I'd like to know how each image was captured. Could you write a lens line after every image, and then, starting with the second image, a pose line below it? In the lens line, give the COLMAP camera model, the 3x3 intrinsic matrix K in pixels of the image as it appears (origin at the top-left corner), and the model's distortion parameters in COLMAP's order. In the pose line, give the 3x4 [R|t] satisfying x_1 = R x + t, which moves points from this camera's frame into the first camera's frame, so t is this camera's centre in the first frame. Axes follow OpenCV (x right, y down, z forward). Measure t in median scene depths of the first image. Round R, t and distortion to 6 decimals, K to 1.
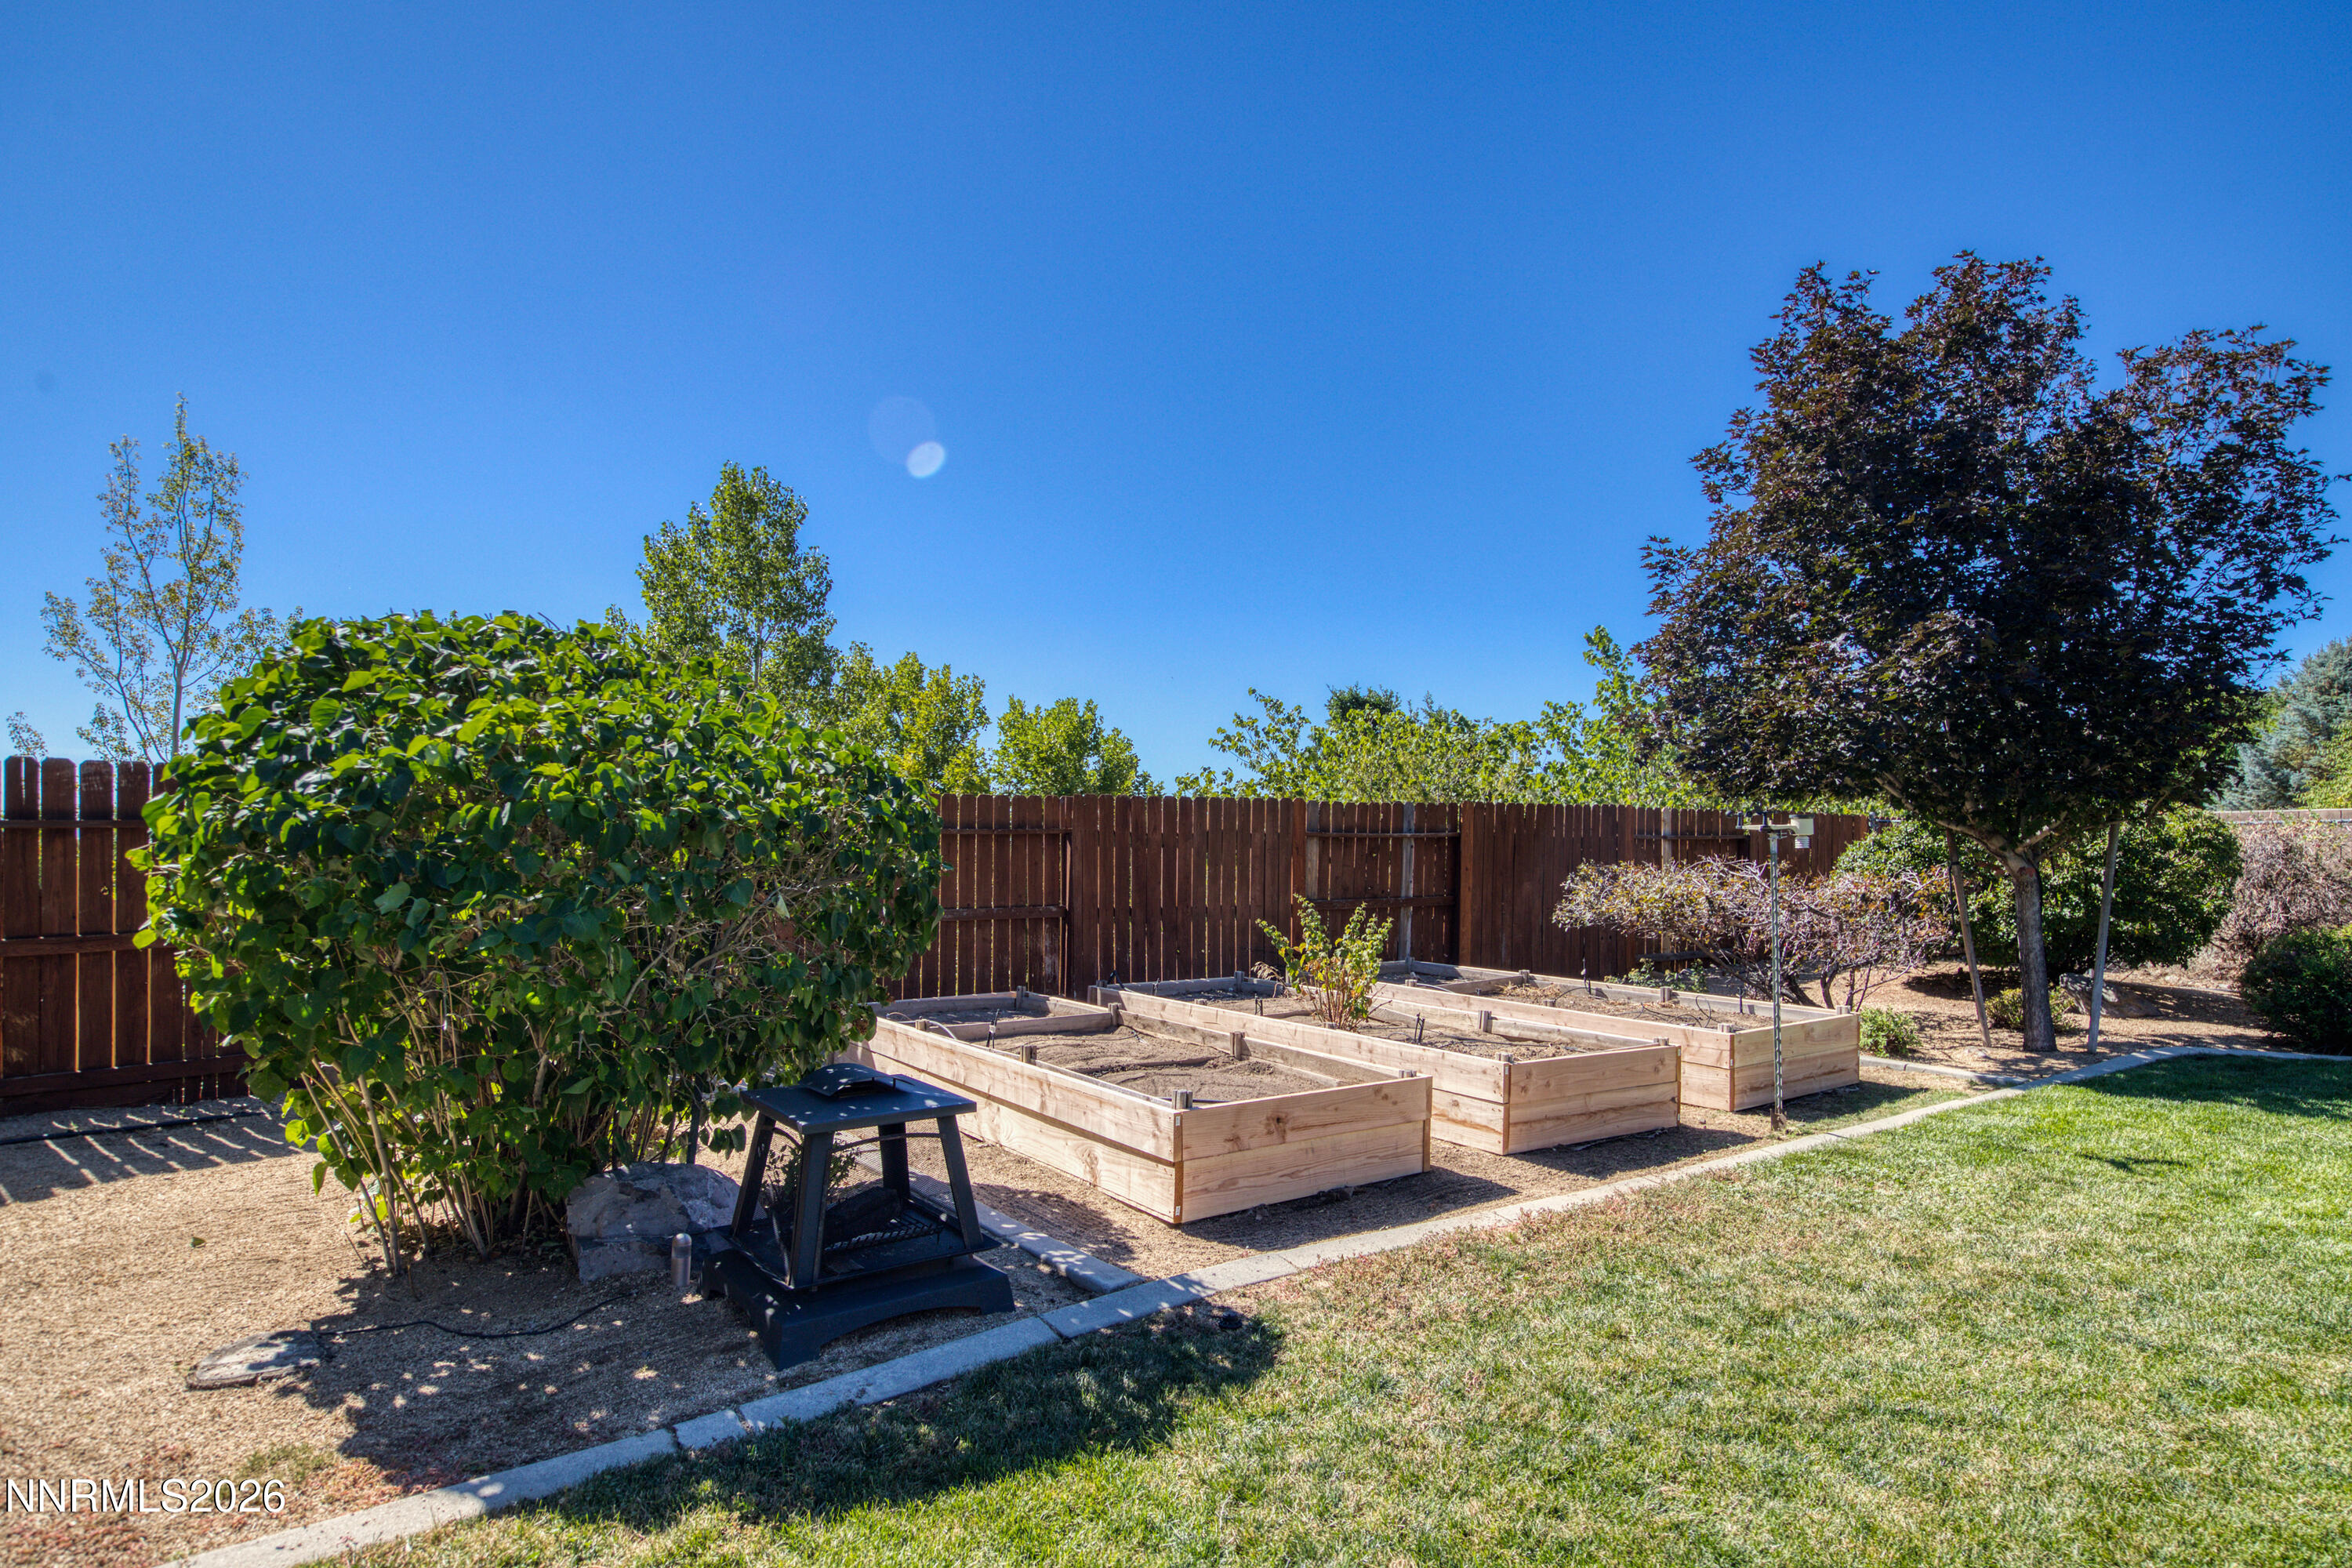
lens RADIAL K [[1182.4, 0, 1229.1], [0, 1182.4, 847.0], [0, 0, 1]] dist [0.001988, 0.000055]
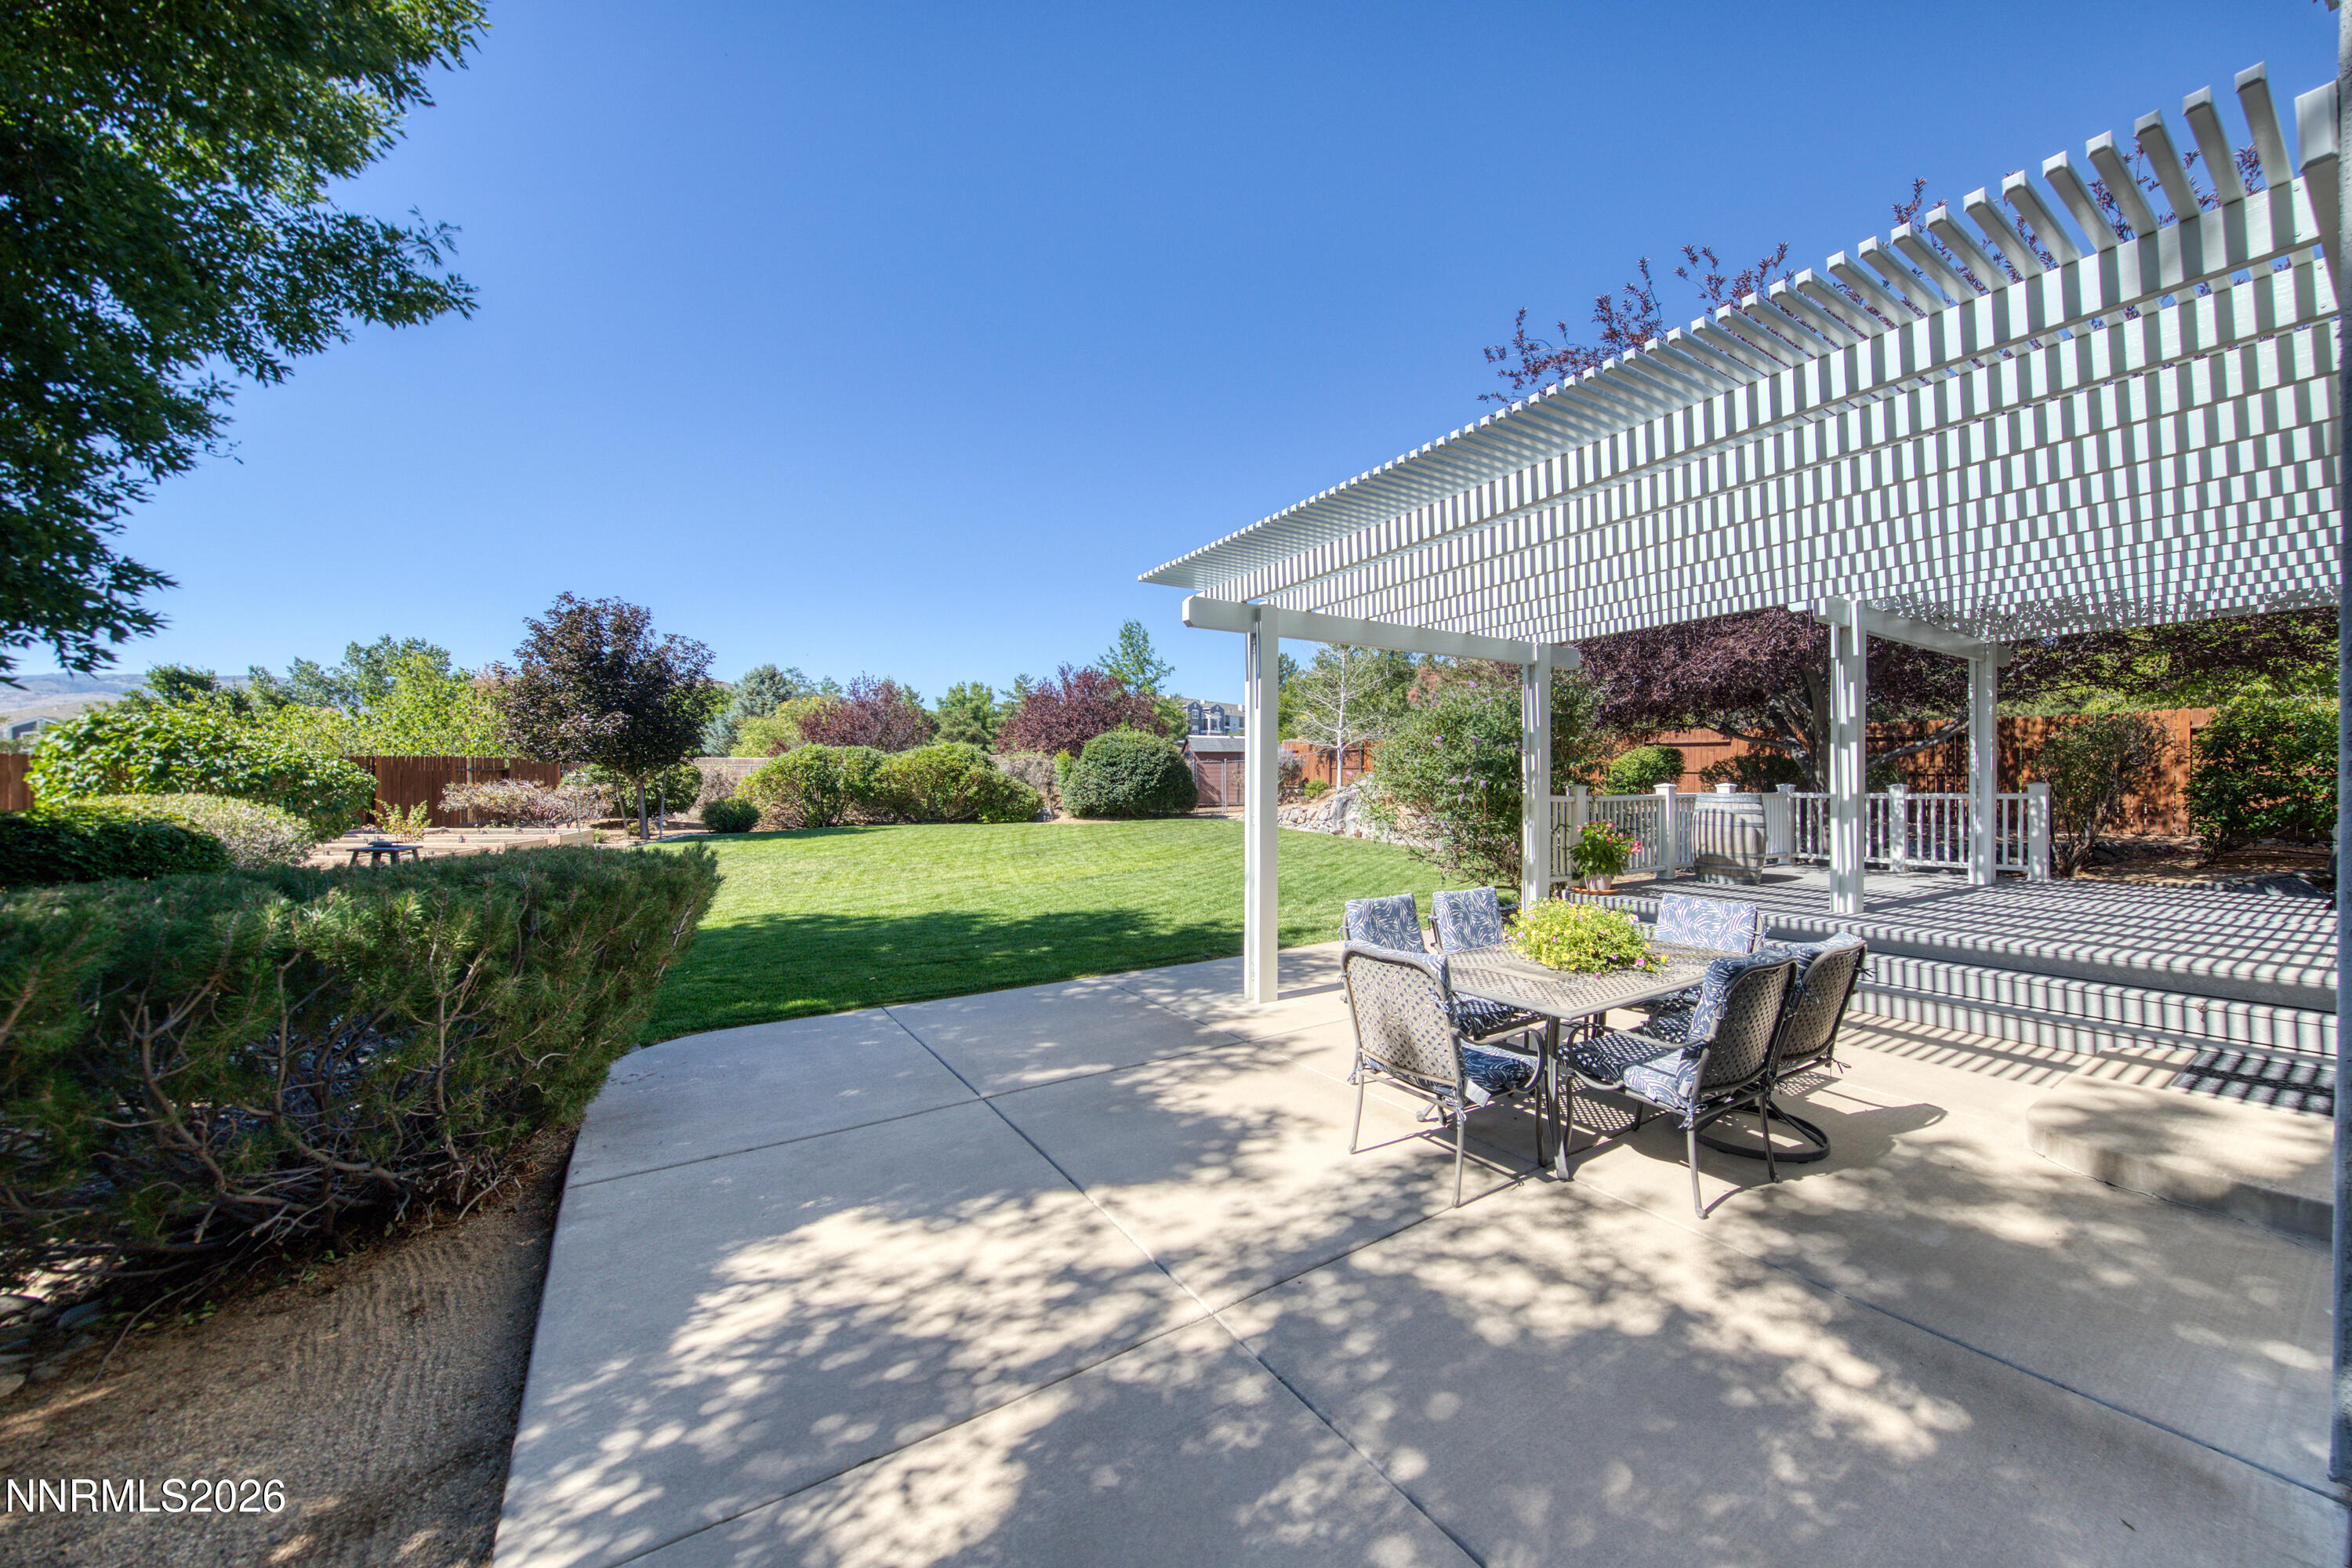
lens RADIAL K [[821.4, 0, 1176.0], [0, 821.4, 784.0], [0, 0, 1]] dist [-0.000194, -0.000006]
pose [[0.372432, -0.020638, 0.927830, -0.744115], [-0.003399, 0.999716, 0.023601, -0.032999], [-0.928053, -0.011943, 0.372255, -1.035025]]
